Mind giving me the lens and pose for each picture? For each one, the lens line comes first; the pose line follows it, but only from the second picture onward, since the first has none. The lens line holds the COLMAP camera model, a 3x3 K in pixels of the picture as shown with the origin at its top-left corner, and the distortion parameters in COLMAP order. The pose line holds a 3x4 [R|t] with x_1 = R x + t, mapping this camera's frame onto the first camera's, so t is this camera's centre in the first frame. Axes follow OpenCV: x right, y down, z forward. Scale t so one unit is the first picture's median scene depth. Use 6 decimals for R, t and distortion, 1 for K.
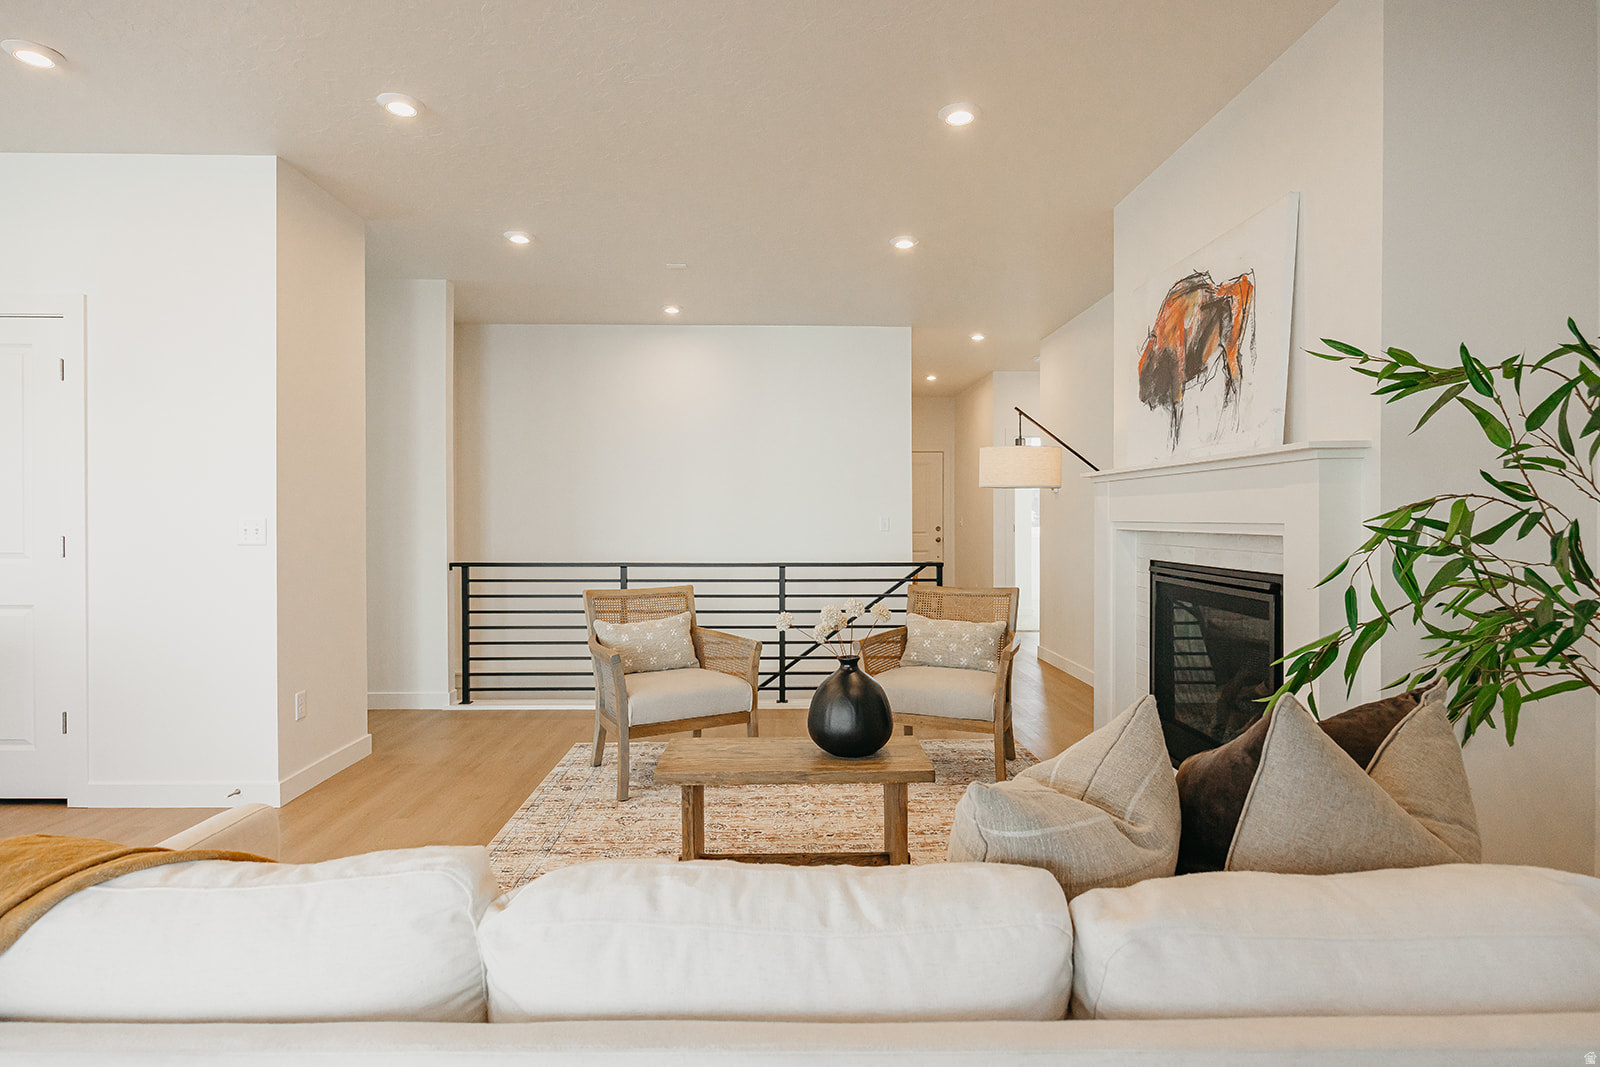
lens RADIAL K [[855.7, 0, 809.9], [0, 855.7, 527.0], [0, 0, 1]] dist [-0.000969, 0.000301]
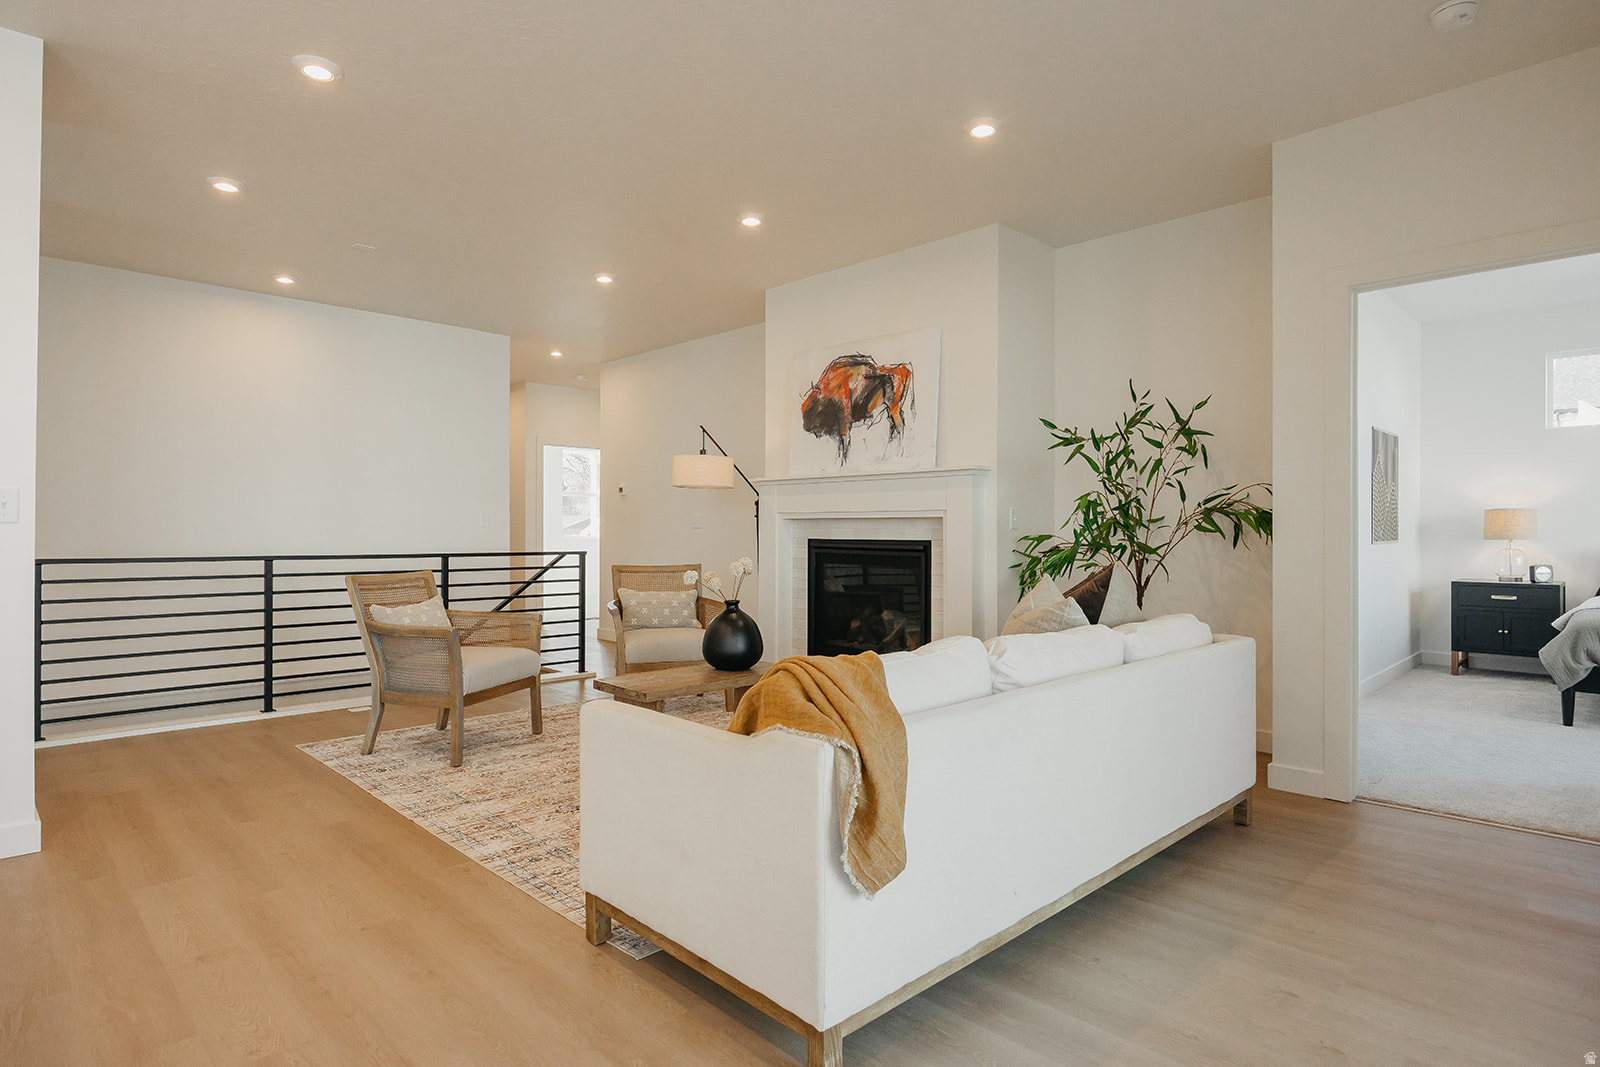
lens RADIAL K [[855.7, 0, 816.1], [0, 855.7, 533.3], [0, 0, 1]] dist [-0.000969, 0.000301]
pose [[0.726228, -0.001026, 0.687453, -0.685534], [0.004854, 0.999982, -0.003636, 0.038882], [-0.687437, 0.005978, 0.726219, -0.091505]]
